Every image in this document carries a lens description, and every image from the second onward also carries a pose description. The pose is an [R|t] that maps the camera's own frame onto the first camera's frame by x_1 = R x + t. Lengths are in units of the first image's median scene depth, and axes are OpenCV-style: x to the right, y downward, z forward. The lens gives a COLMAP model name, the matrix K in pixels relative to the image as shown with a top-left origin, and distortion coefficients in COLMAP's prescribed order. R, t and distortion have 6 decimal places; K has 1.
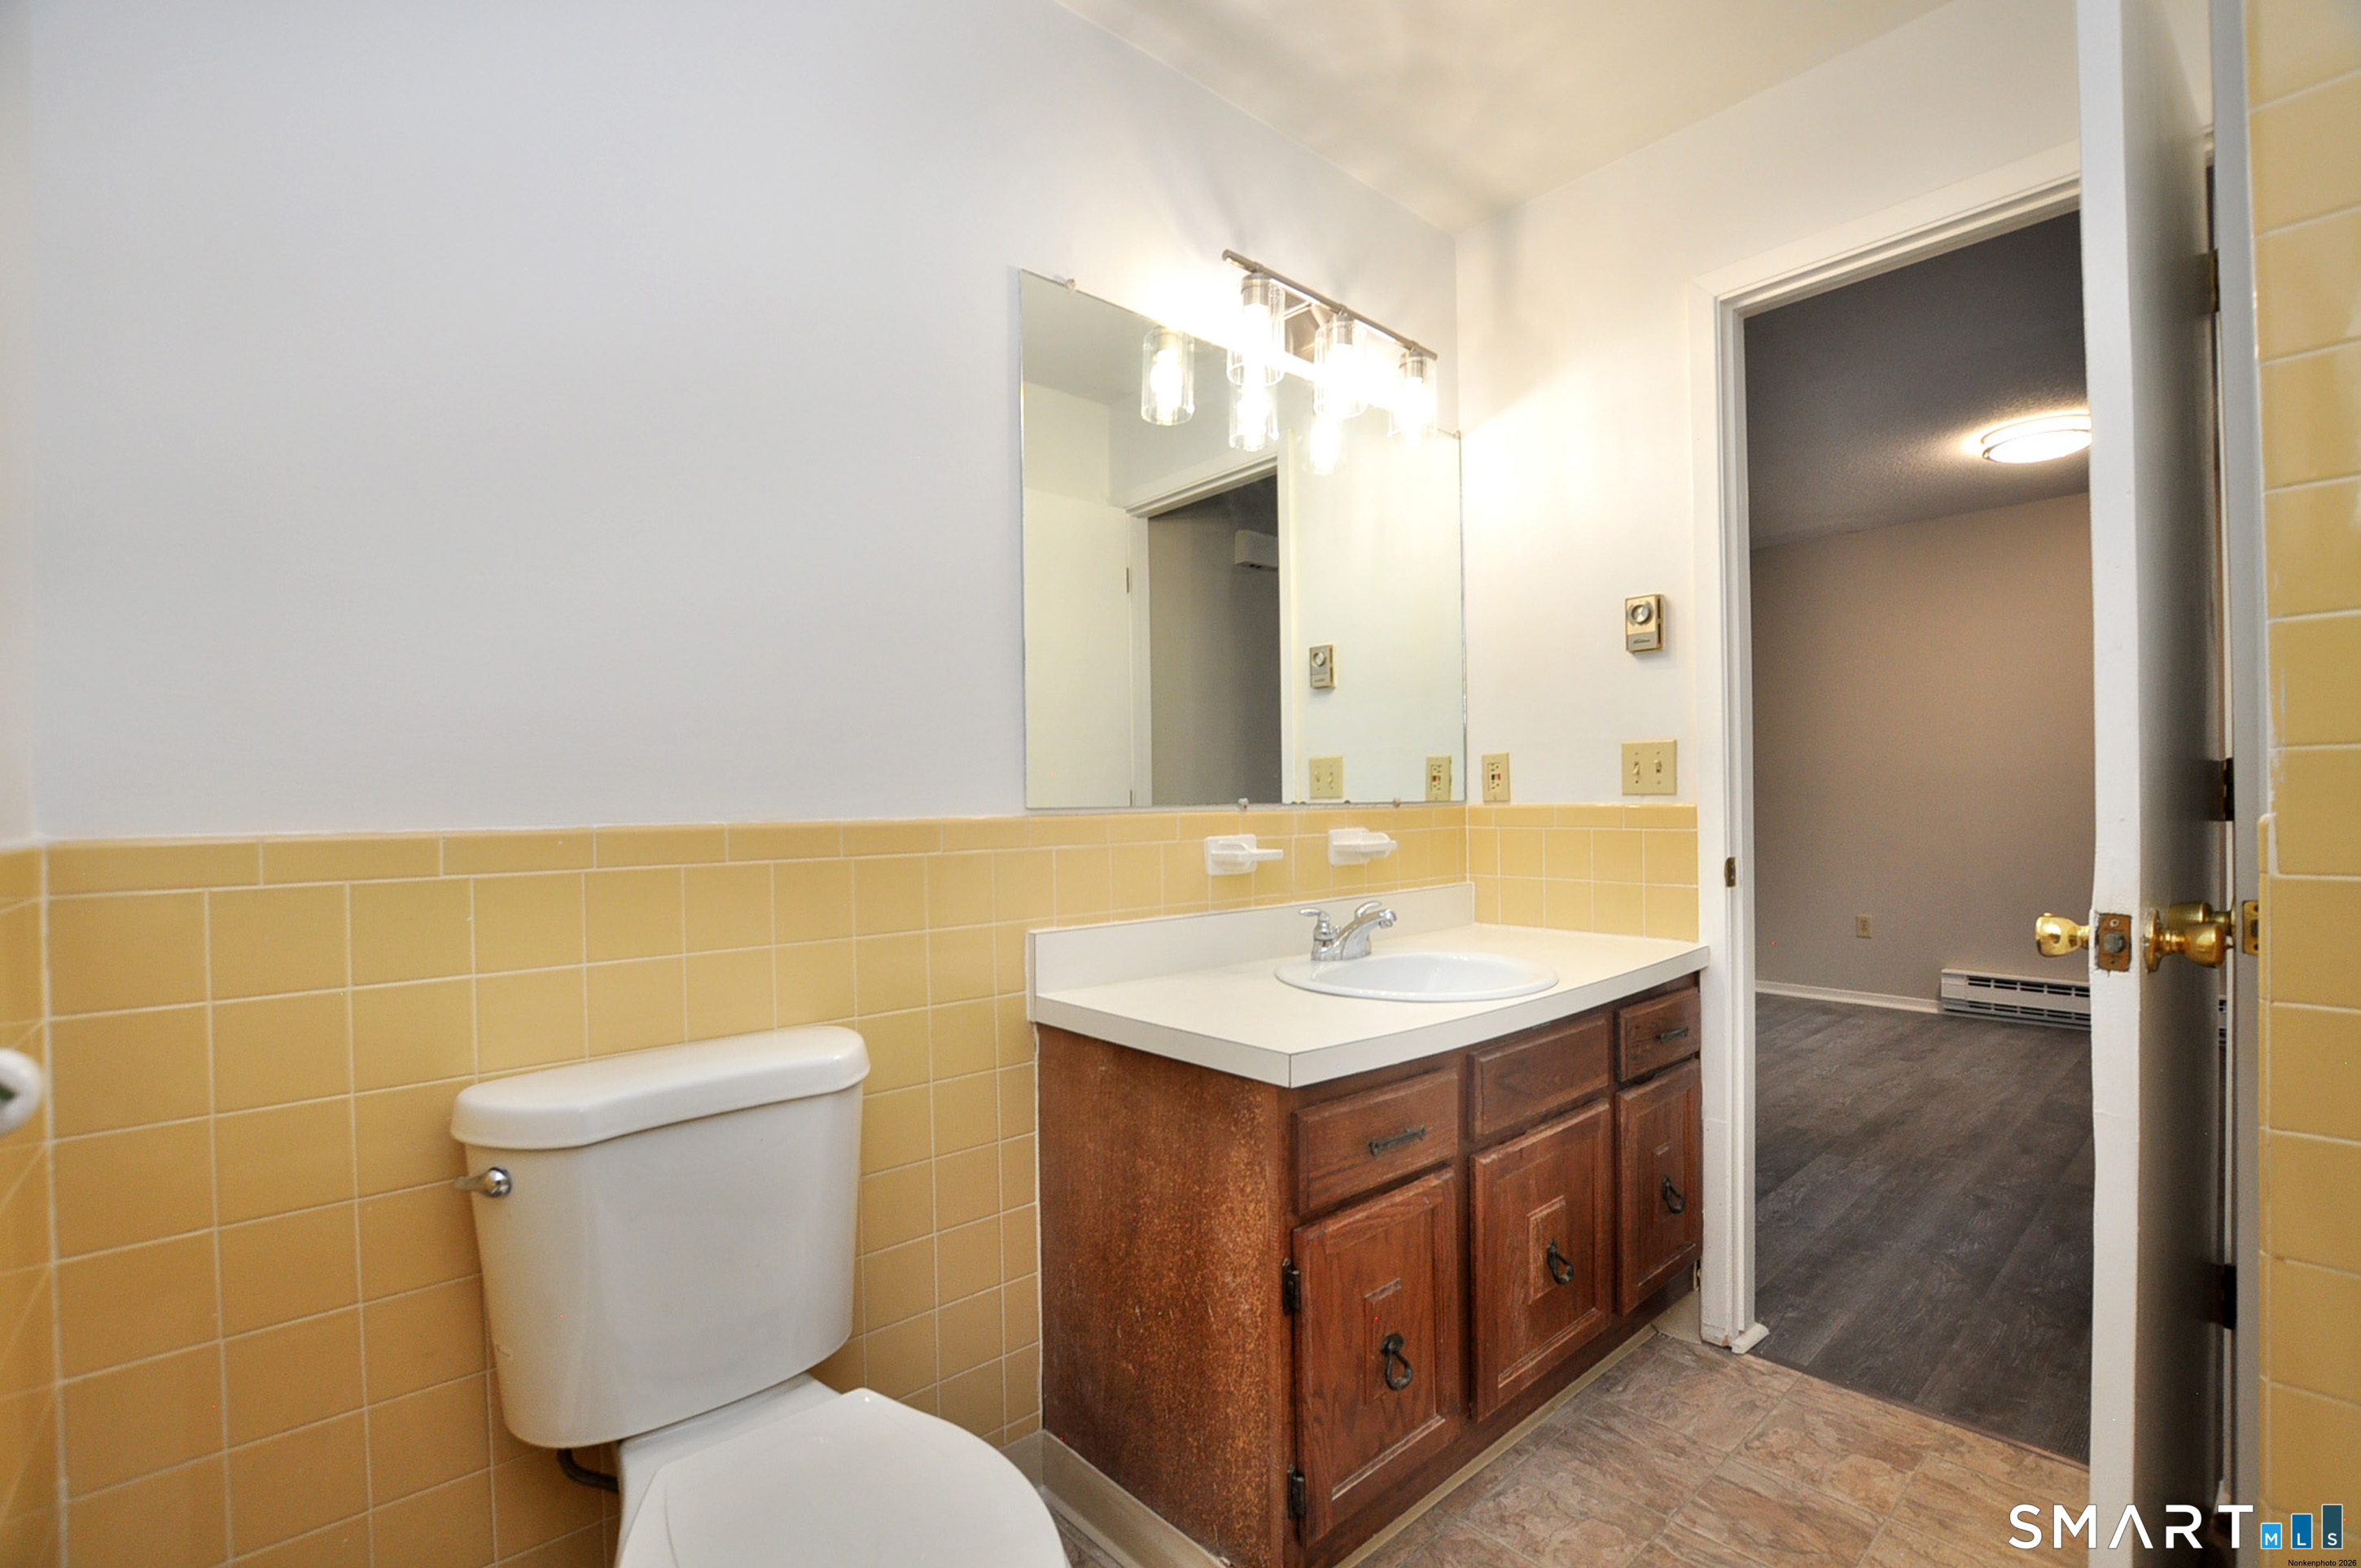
lens RADIAL K [[1040.5, 0, 1187.6], [0, 1040.5, 800.3], [0, 0, 1]] dist [-0.029157, 0.000530]
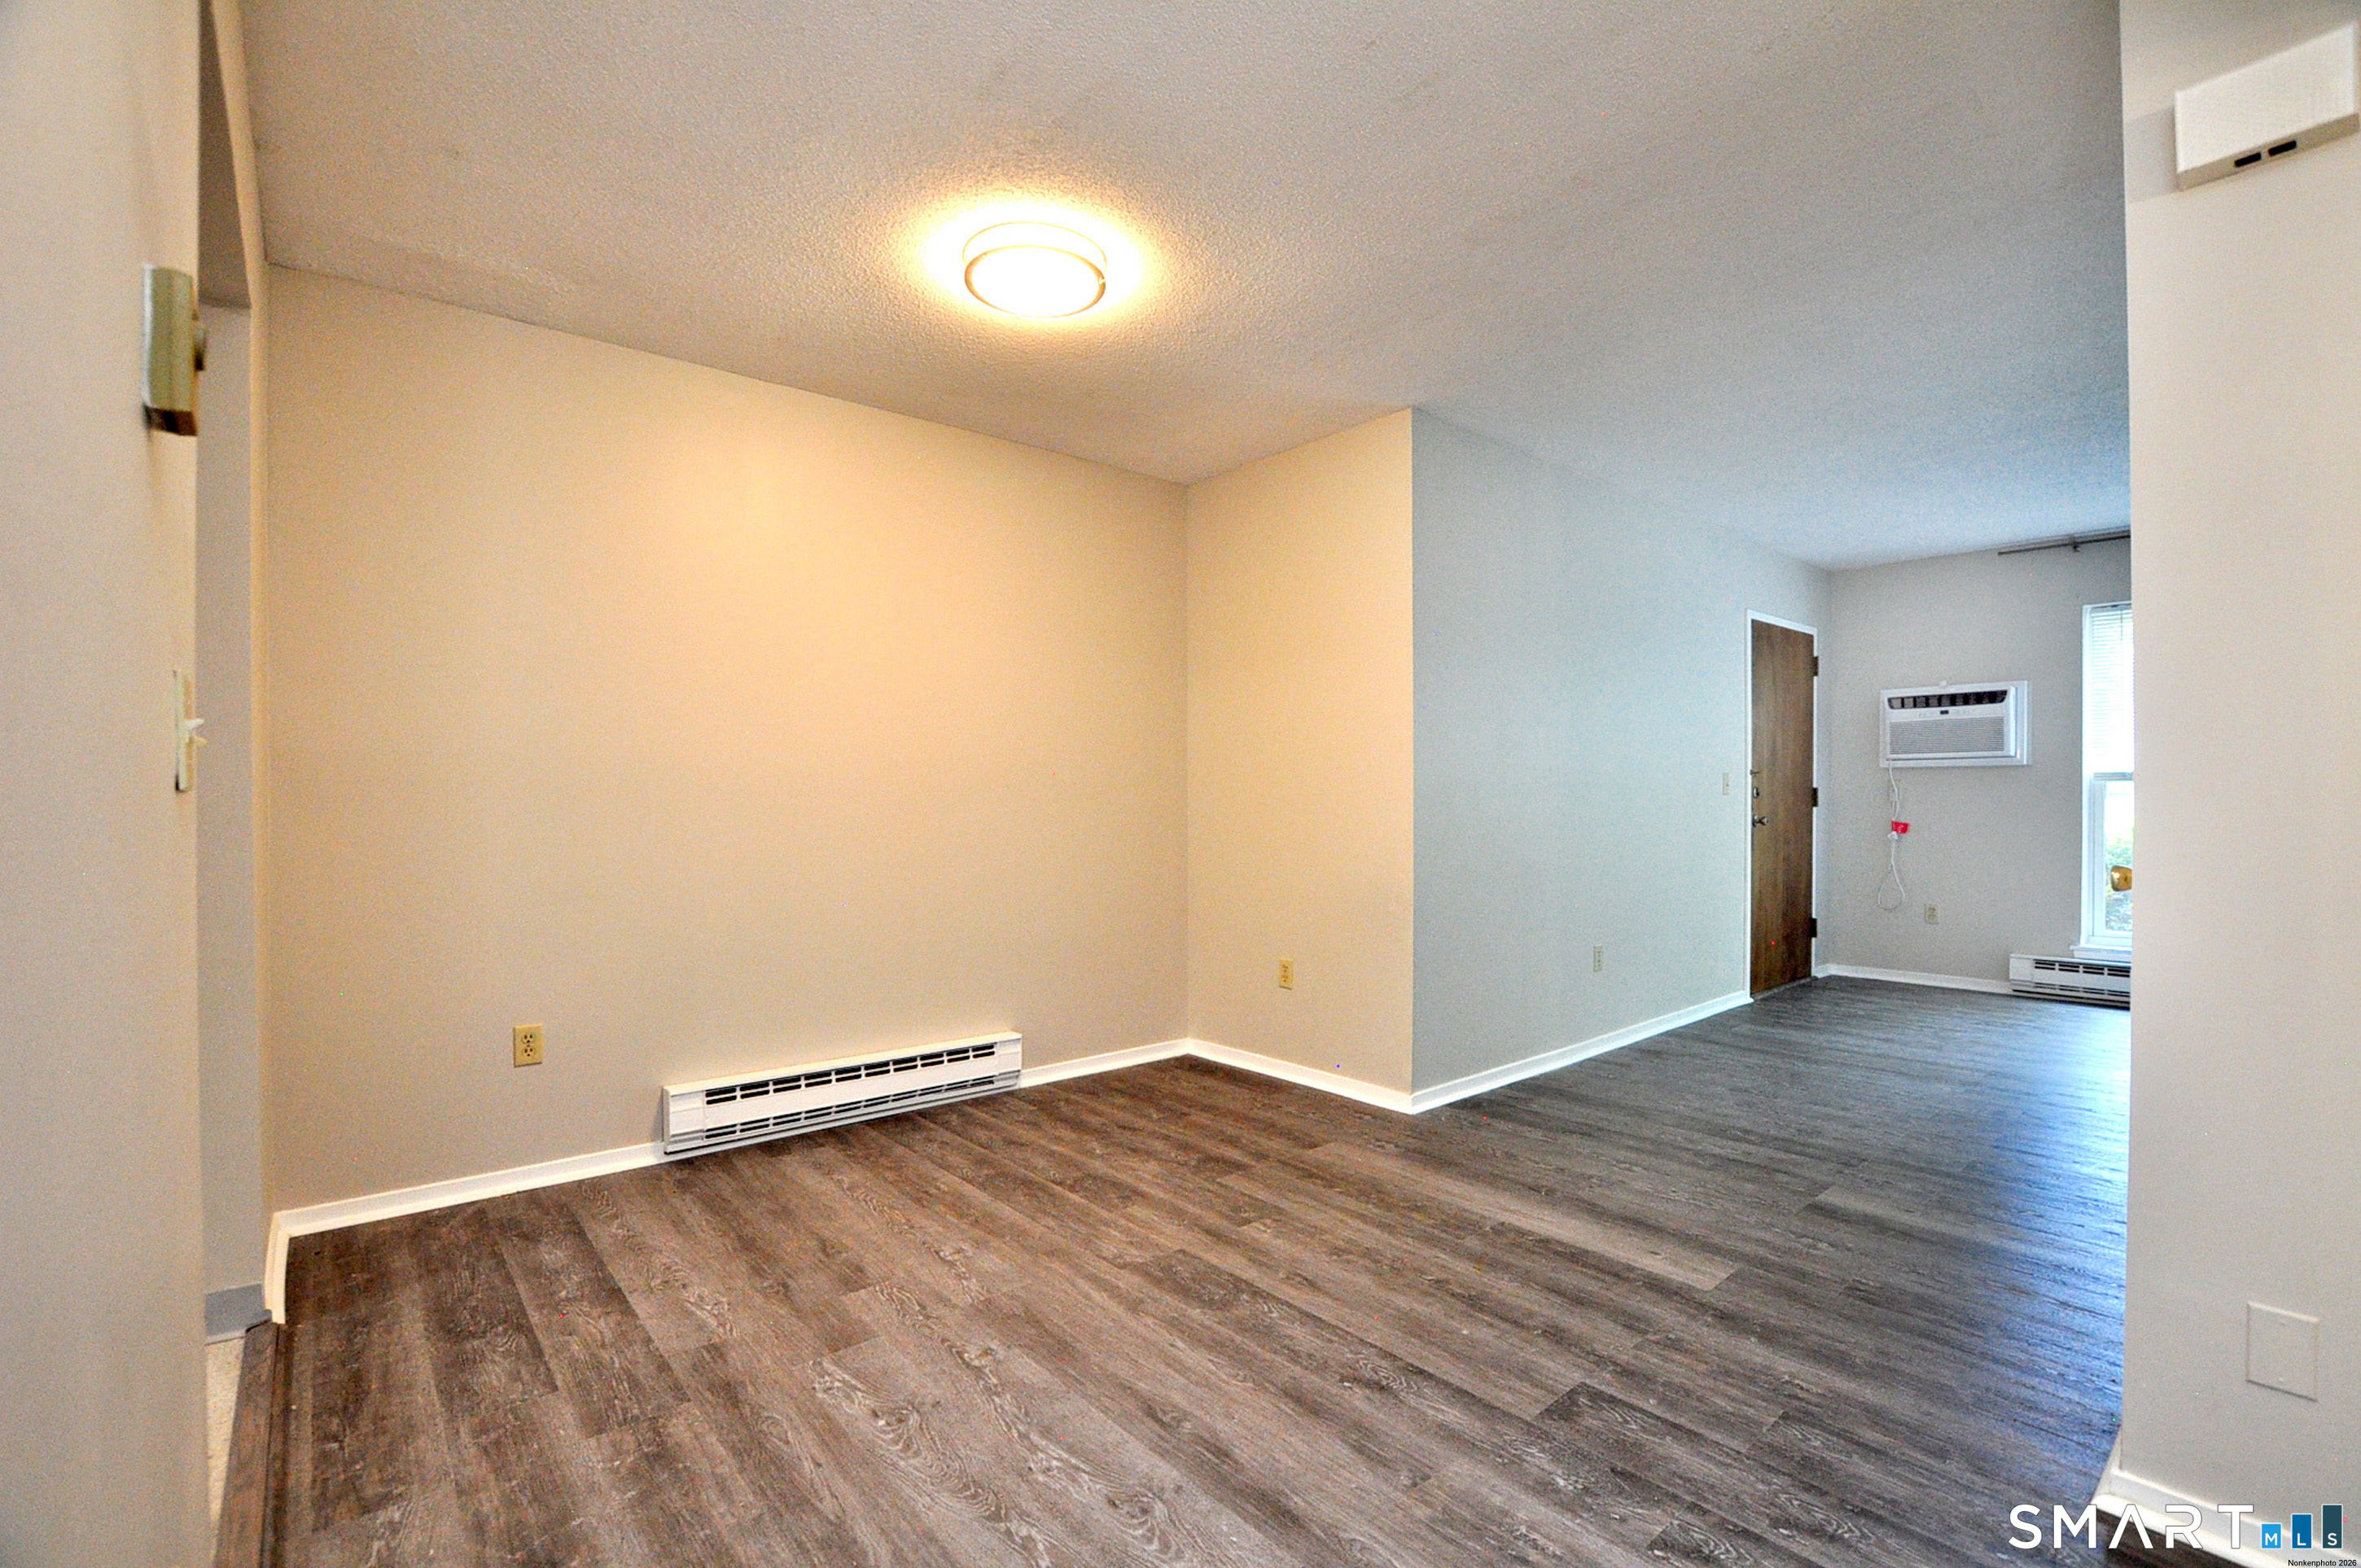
lens RADIAL K [[1040.5, 0, 1187.6], [0, 1040.5, 800.3], [0, 0, 1]] dist [-0.029157, 0.000530]
pose [[0.025652, 0.009047, 0.999630, 0.296390], [0.007769, 0.999927, -0.009249, -0.001222], [-0.999641, 0.008003, 0.025580, 1.583433]]
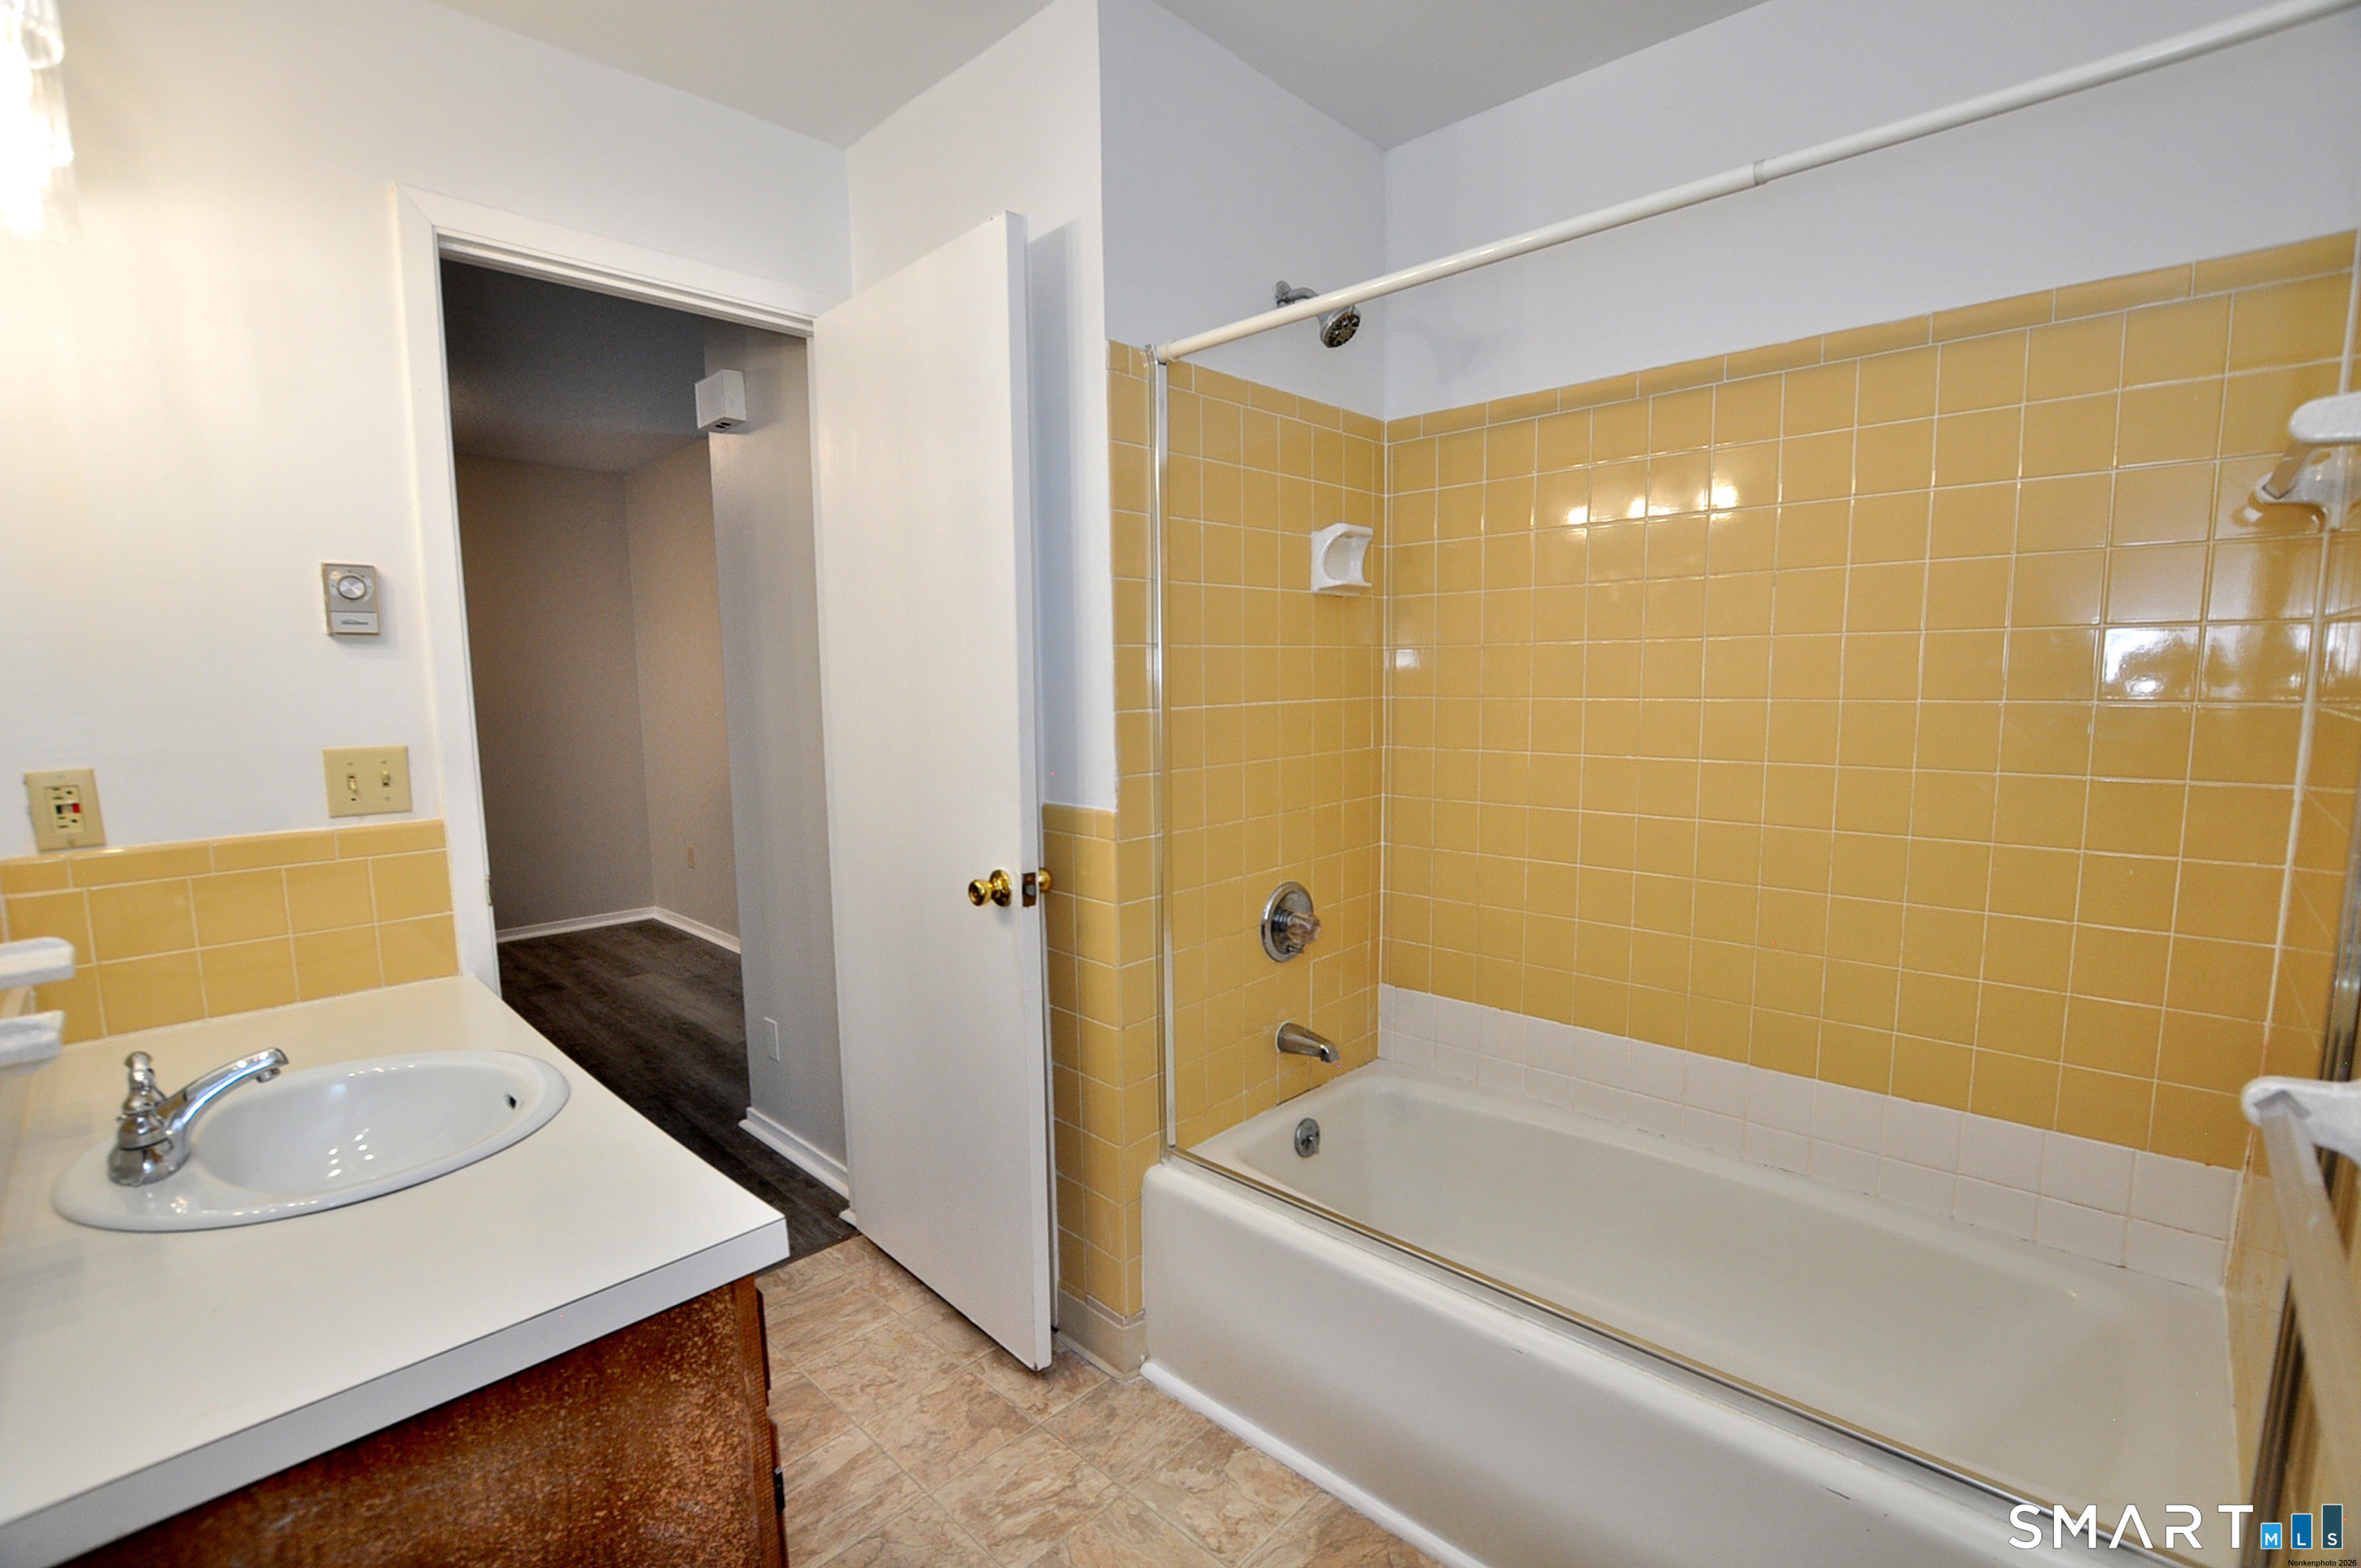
lens RADIAL K [[1040.5, 0, 1187.6], [0, 1040.5, 800.3], [0, 0, 1]] dist [-0.029157, 0.000530]
pose [[-0.079480, -0.104869, 0.991305, -0.395818], [0.015268, 0.994206, 0.106400, -0.091351], [-0.996720, 0.023592, -0.077418, 0.427663]]
